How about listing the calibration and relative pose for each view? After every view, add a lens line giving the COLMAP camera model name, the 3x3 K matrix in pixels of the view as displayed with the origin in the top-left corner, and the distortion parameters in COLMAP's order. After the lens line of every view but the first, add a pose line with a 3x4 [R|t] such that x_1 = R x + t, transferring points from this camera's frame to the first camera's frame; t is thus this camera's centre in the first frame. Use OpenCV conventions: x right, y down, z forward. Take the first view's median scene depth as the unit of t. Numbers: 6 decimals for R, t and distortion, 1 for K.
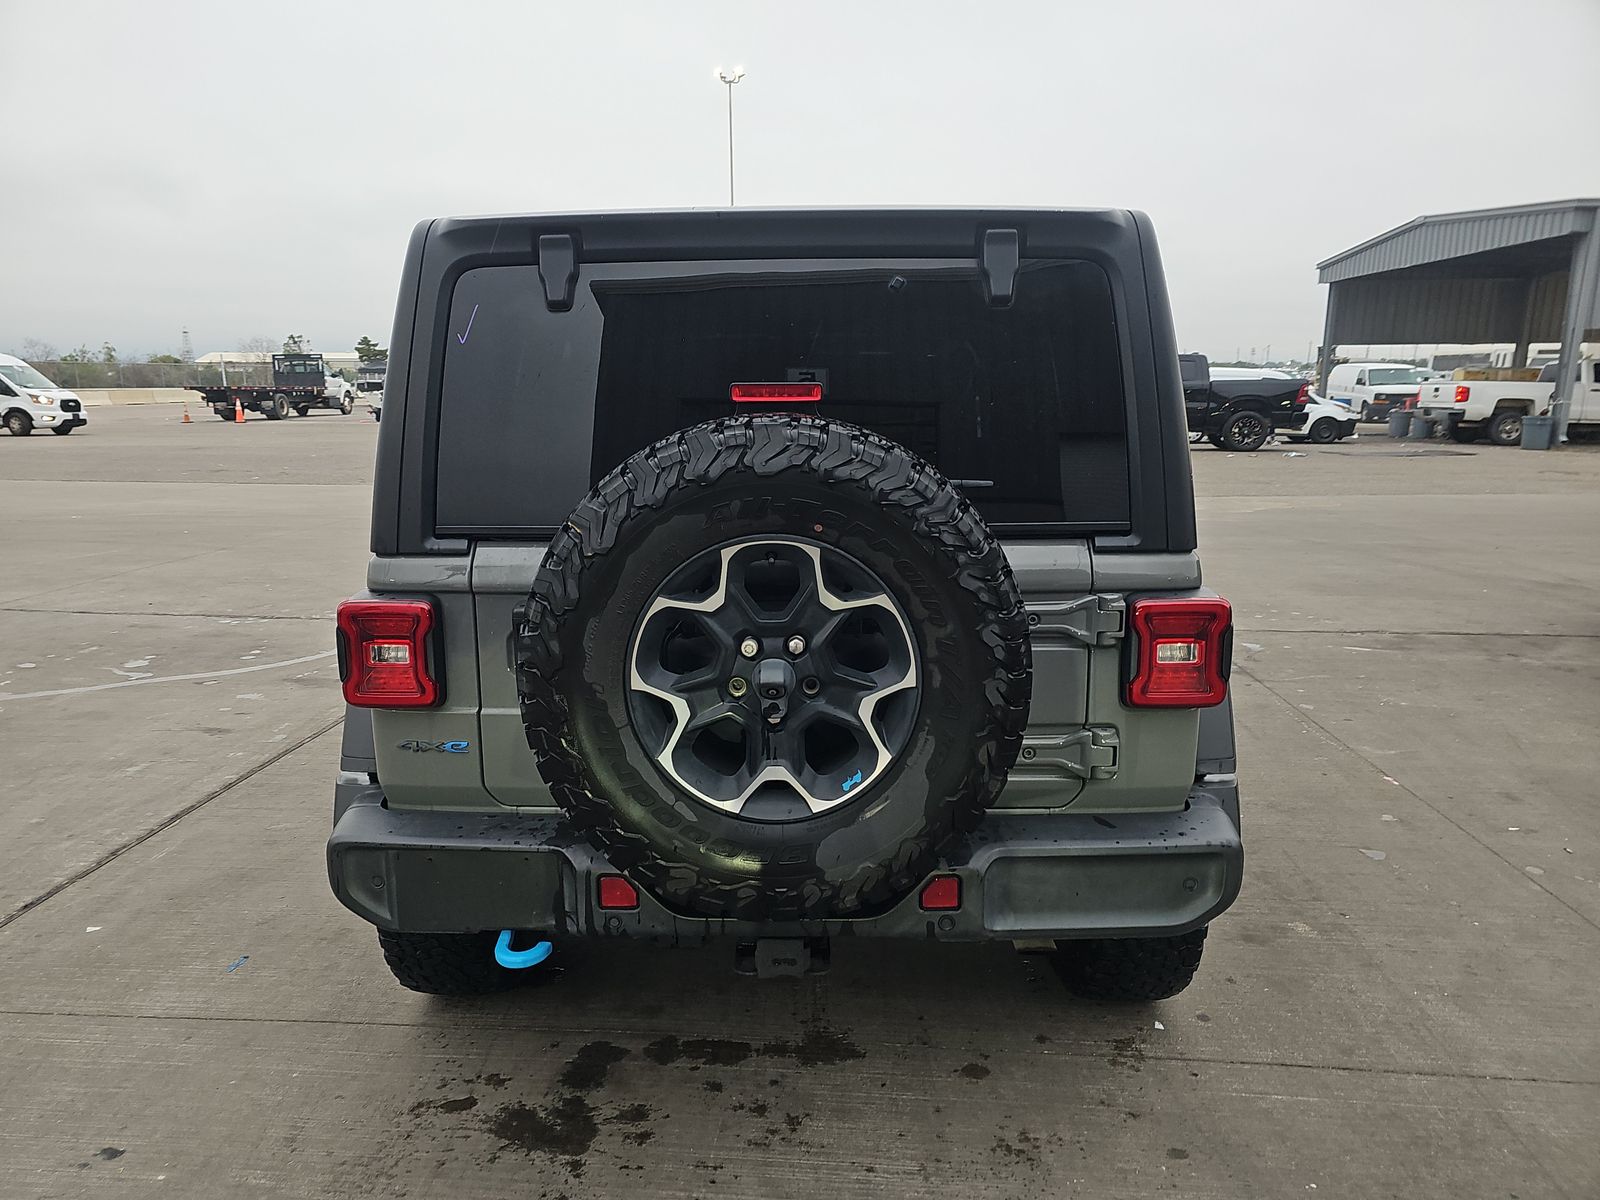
lens RADIAL K [[1029.4, 0, 799.2], [0, 1029.4, 610.5], [0, 0, 1]] dist [0.070629, -0.053183]
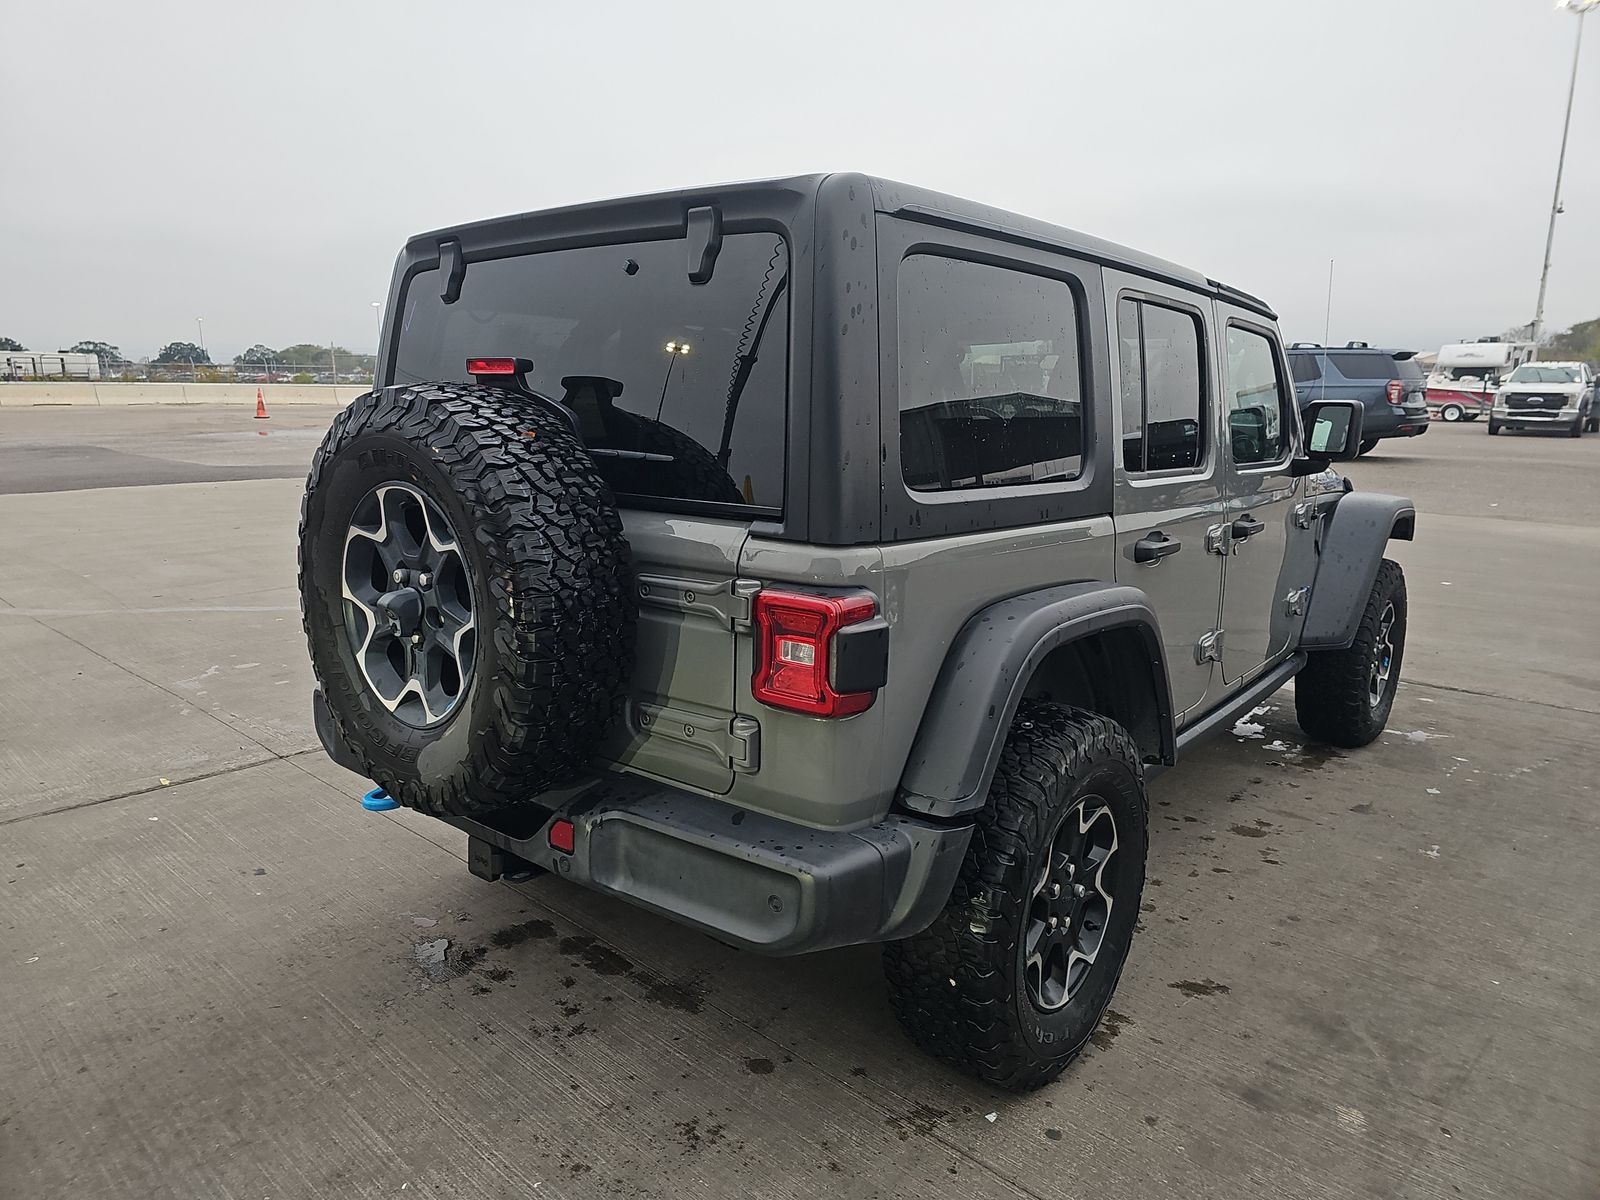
lens RADIAL K [[1039.0, 0, 800.0], [0, 1039.0, 600.0], [0, 0, 1]] dist [0.070449, -0.051364]
pose [[0.785001, 0.131655, -0.605343, 0.918905], [-0.137976, 0.989769, 0.036337, -0.038937], [0.603933, 0.054998, 0.795135, 0.267623]]
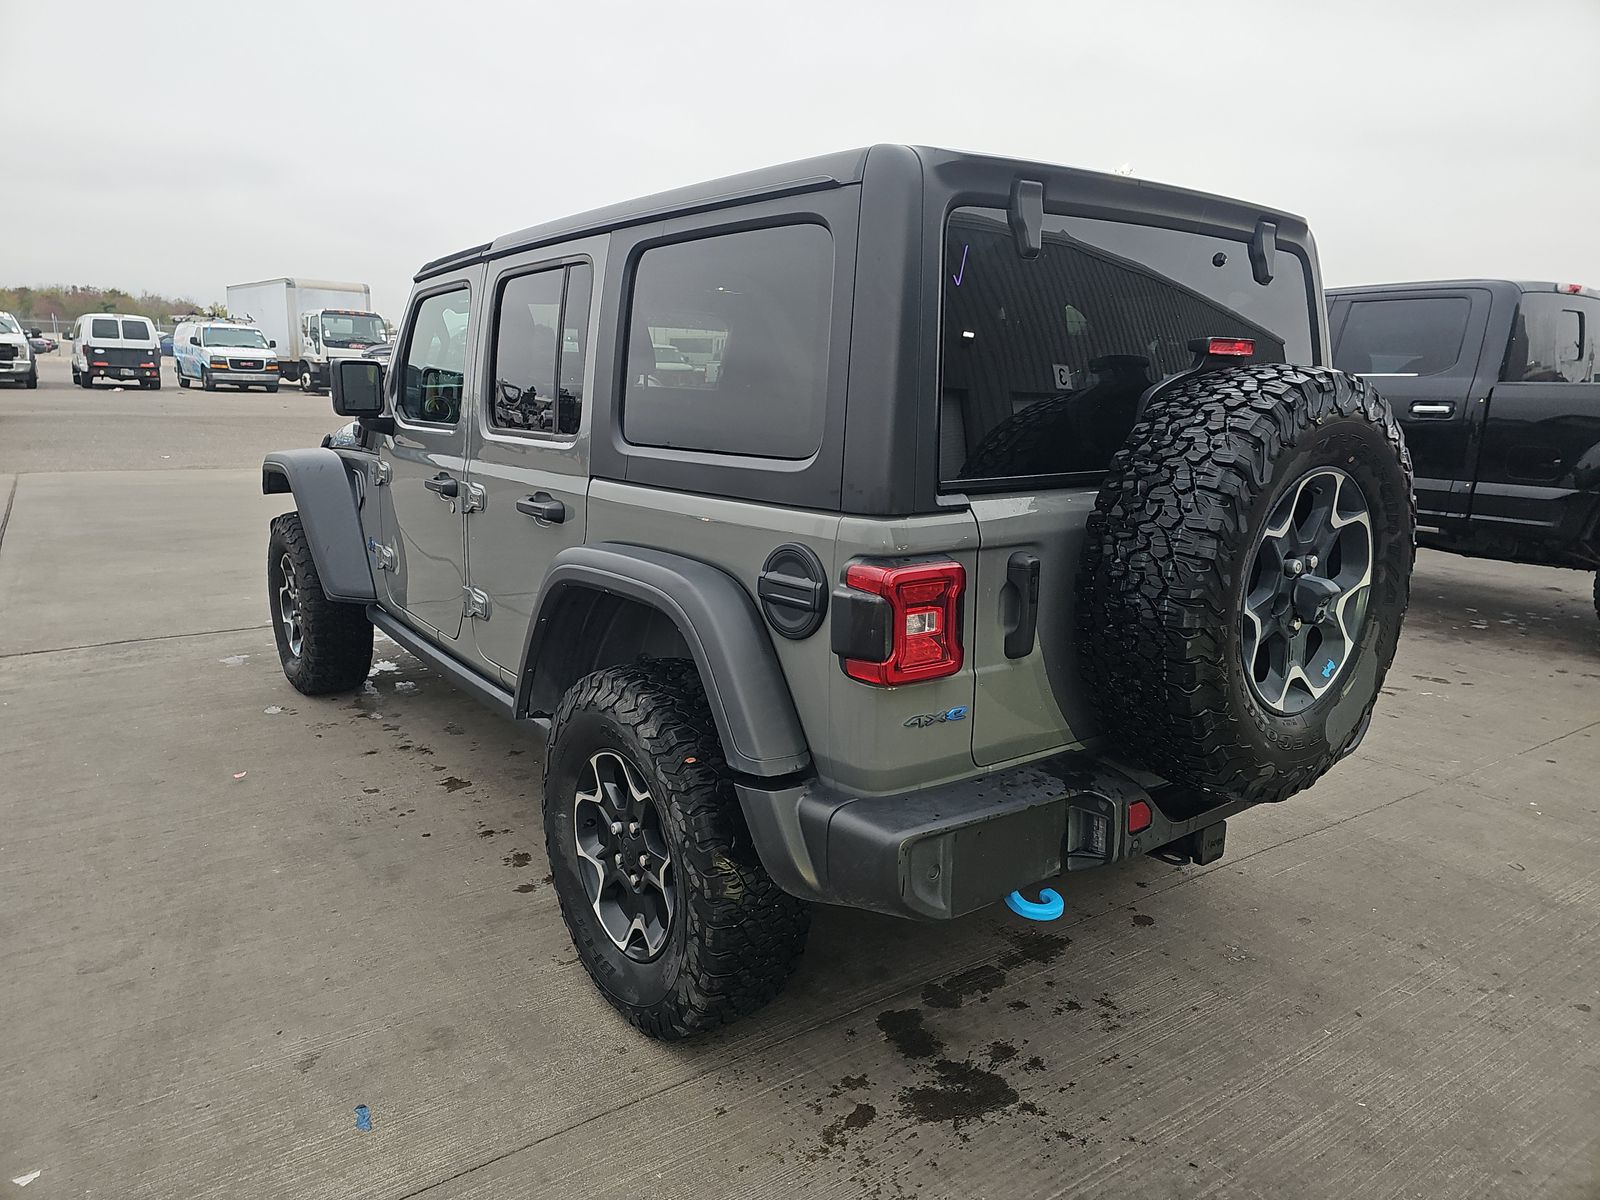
lens RADIAL K [[1020.9, 0, 799.2], [0, 1020.9, 593.9], [0, 0, 1]] dist [0.086737, -0.074073]
pose [[0.783625, -0.107580, 0.611849, -1.041329], [0.098149, 0.993962, 0.049062, -0.039069], [-0.613432, 0.021607, 0.789452, 0.362555]]
